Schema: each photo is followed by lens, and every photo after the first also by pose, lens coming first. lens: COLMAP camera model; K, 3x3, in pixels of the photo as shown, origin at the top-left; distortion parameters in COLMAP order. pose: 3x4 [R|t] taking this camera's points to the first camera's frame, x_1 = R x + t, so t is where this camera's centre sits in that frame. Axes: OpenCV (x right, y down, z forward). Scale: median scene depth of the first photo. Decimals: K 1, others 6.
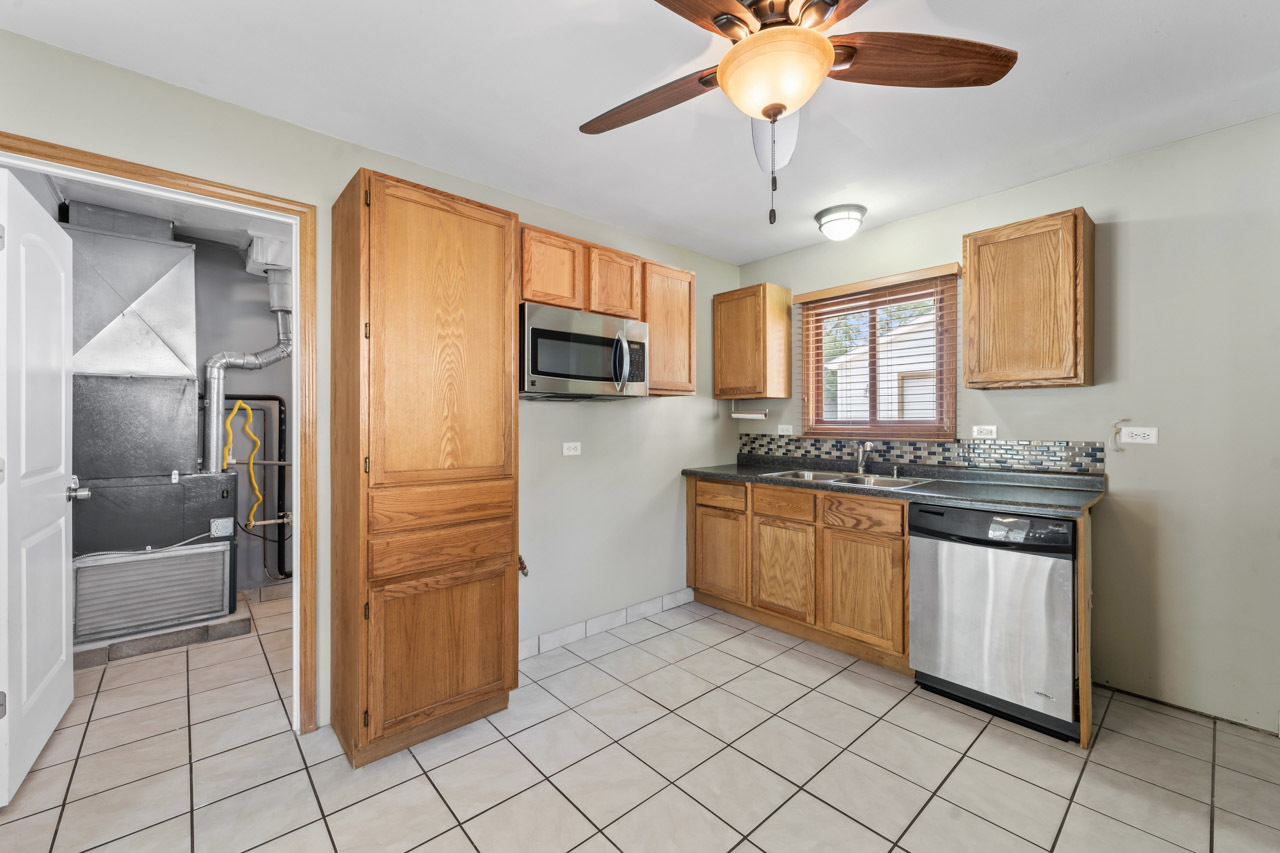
lens RADIAL K [[516.9, 0, 639.7], [0, 516.9, 422.2], [0, 0, 1]] dist [0.003136, -0.000153]
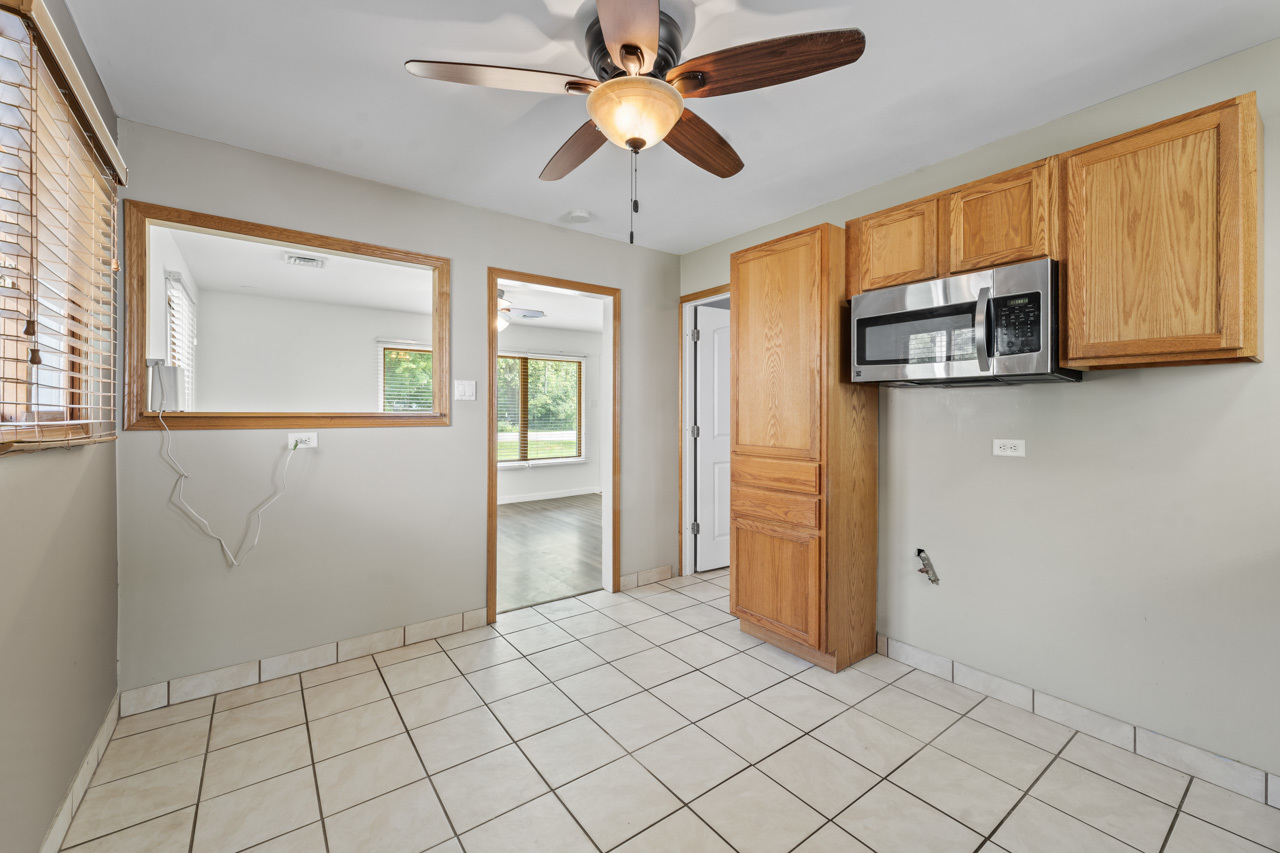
lens RADIAL K [[516.9, 0, 638.9], [0, 516.9, 409.9], [0, 0, 1]] dist [0.003136, -0.000153]
pose [[-0.086002, -0.001980, -0.996293, 0.991868], [-0.001783, 0.999997, -0.001833, -0.002411], [0.996293, 0.001619, -0.086006, 0.777228]]
